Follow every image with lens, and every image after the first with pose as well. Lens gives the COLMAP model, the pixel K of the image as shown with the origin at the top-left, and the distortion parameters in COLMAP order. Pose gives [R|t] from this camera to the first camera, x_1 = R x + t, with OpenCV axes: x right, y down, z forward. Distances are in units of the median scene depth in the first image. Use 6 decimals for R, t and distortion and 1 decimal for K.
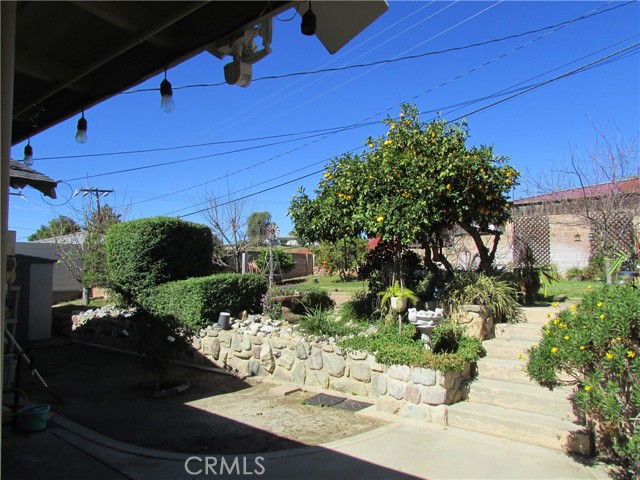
lens RADIAL K [[467.5, 0, 322.8], [0, 467.5, 239.3], [0, 0, 1]] dist [-0.013692, 0.010388]
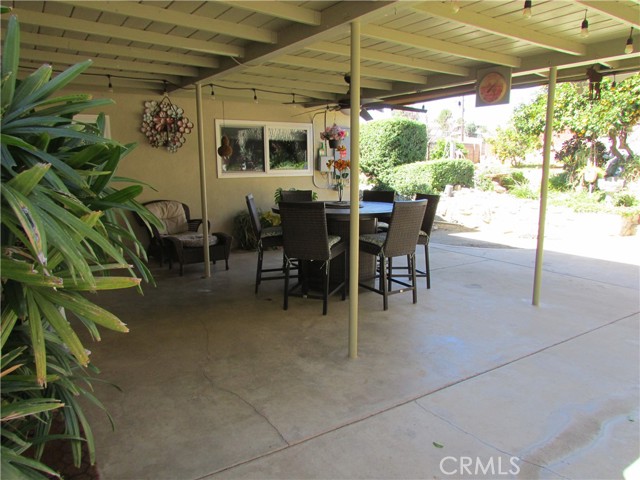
lens RADIAL K [[467.5, 0, 319.3], [0, 467.5, 237.3], [0, 0, 1]] dist [-0.013692, 0.010388]
pose [[0.956231, 0.050434, -0.288234, -0.196359], [0.016265, 0.974350, 0.224449, -0.021646], [0.292161, -0.219314, 0.930883, -0.595949]]
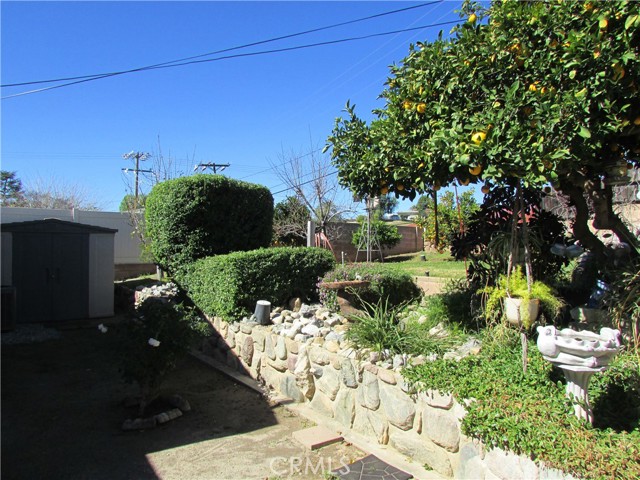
lens RADIAL K [[467.5, 0, 320.9], [0, 467.5, 242.2], [0, 0, 1]] dist [-0.013692, 0.010388]
pose [[0.964836, 0.012680, -0.262548, 0.074435], [0.002743, 0.998296, 0.058294, 0.028563], [0.262840, -0.056964, 0.963156, 0.388111]]
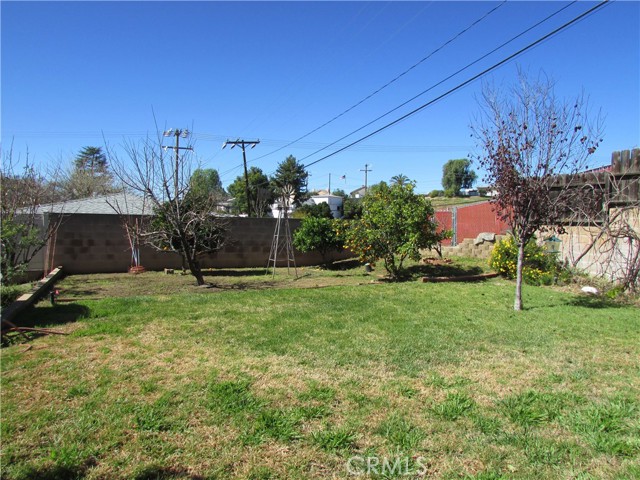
lens RADIAL K [[467.5, 0, 318.7], [0, 467.5, 239.7], [0, 0, 1]] dist [-0.013692, 0.010388]
pose [[0.895457, 0.054322, -0.441822, 0.616082], [-0.004225, 0.993519, 0.113589, -0.079341], [0.445129, -0.099848, 0.889883, 1.036502]]
